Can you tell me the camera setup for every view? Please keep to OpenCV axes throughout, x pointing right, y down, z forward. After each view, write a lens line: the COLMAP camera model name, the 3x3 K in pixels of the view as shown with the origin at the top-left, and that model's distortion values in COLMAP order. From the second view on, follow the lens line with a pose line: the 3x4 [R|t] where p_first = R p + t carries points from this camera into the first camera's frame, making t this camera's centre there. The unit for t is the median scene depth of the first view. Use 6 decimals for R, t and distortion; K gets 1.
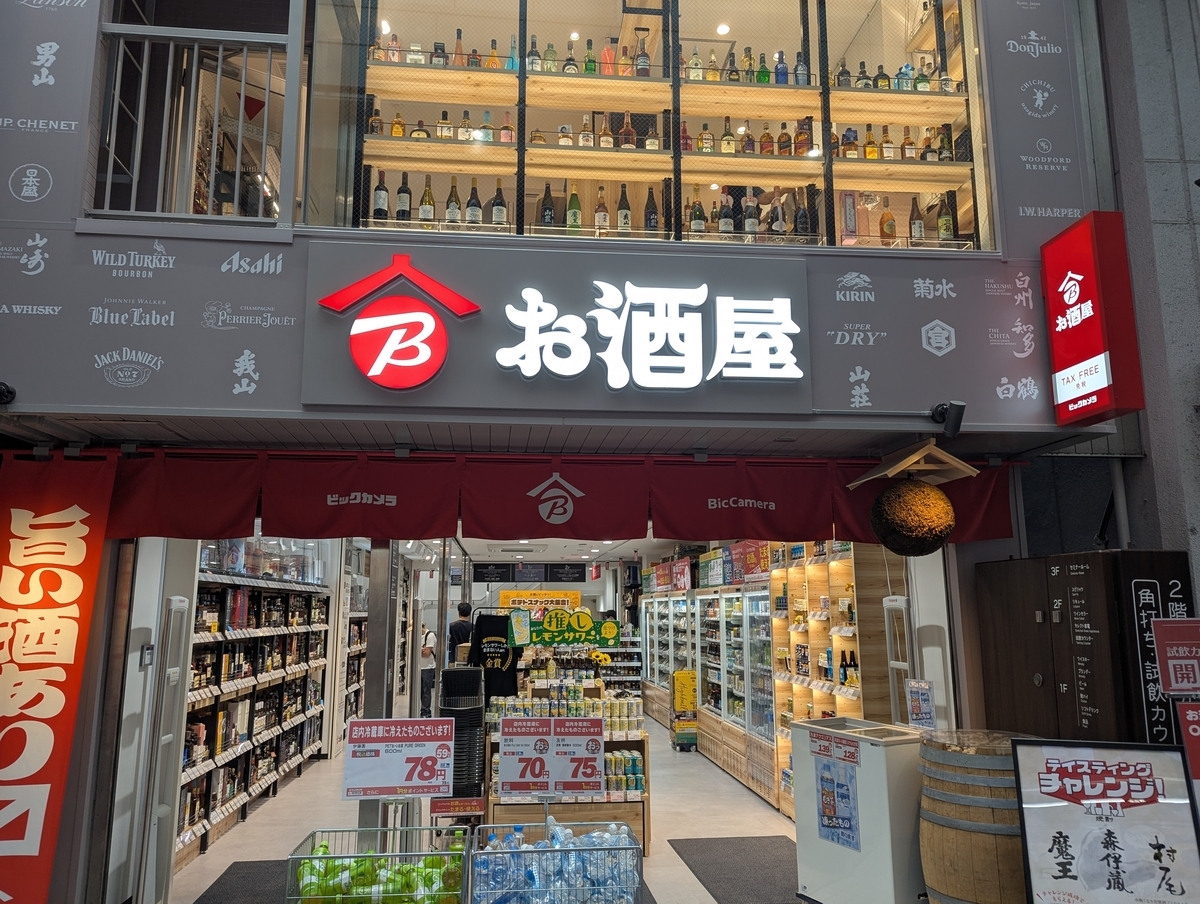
lens RADIAL K [[854.9, 0, 587.3], [0, 854.9, 483.6], [0, 0, 1]] dist [0.044688, -0.004509]
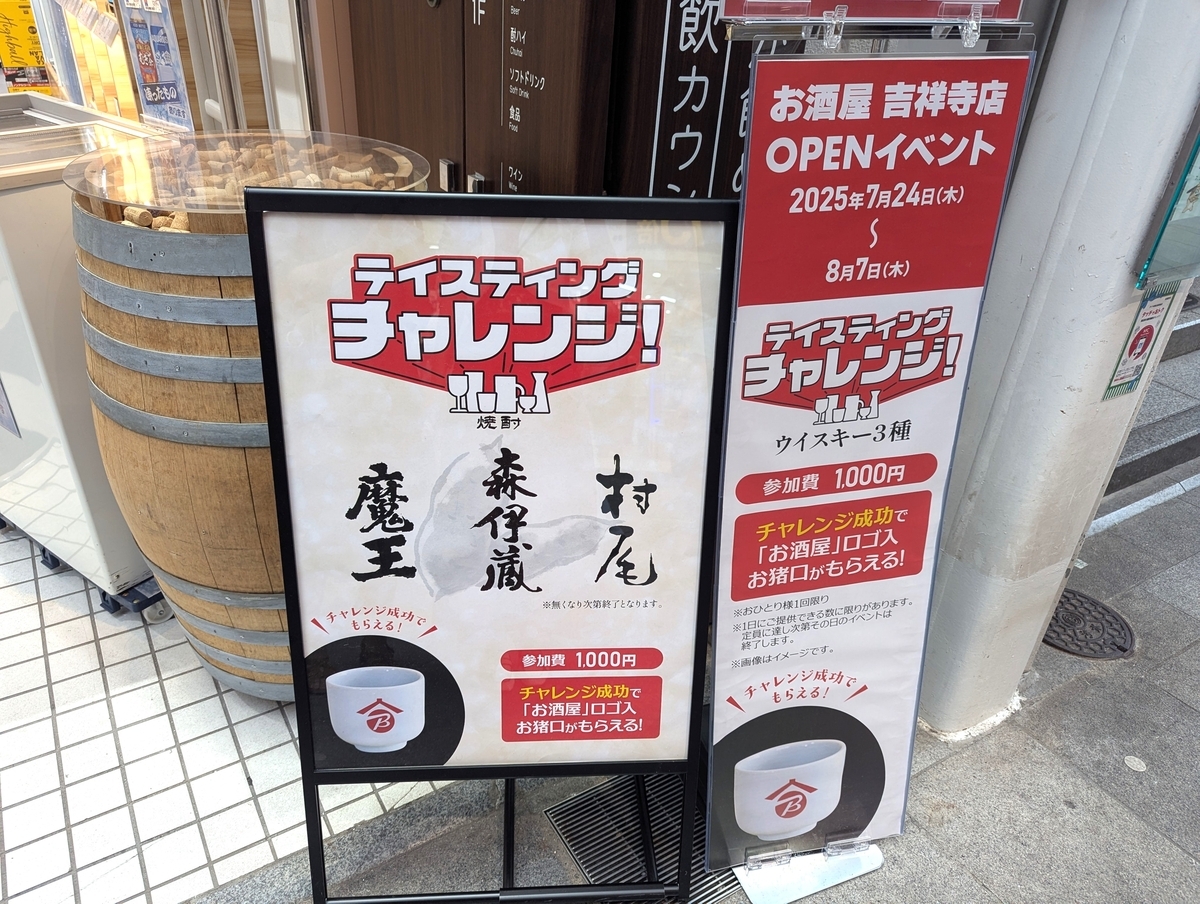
lens RADIAL K [[854.9, 0, 601.2], [0, 854.9, 454.8], [0, 0, 1]] dist [0.044688, -0.004509]
pose [[0.891285, -0.178351, 0.416896, 0.486844], [-0.125642, 0.786265, 0.604980, 0.187434], [-0.435689, -0.591589, 0.678378, 0.749004]]
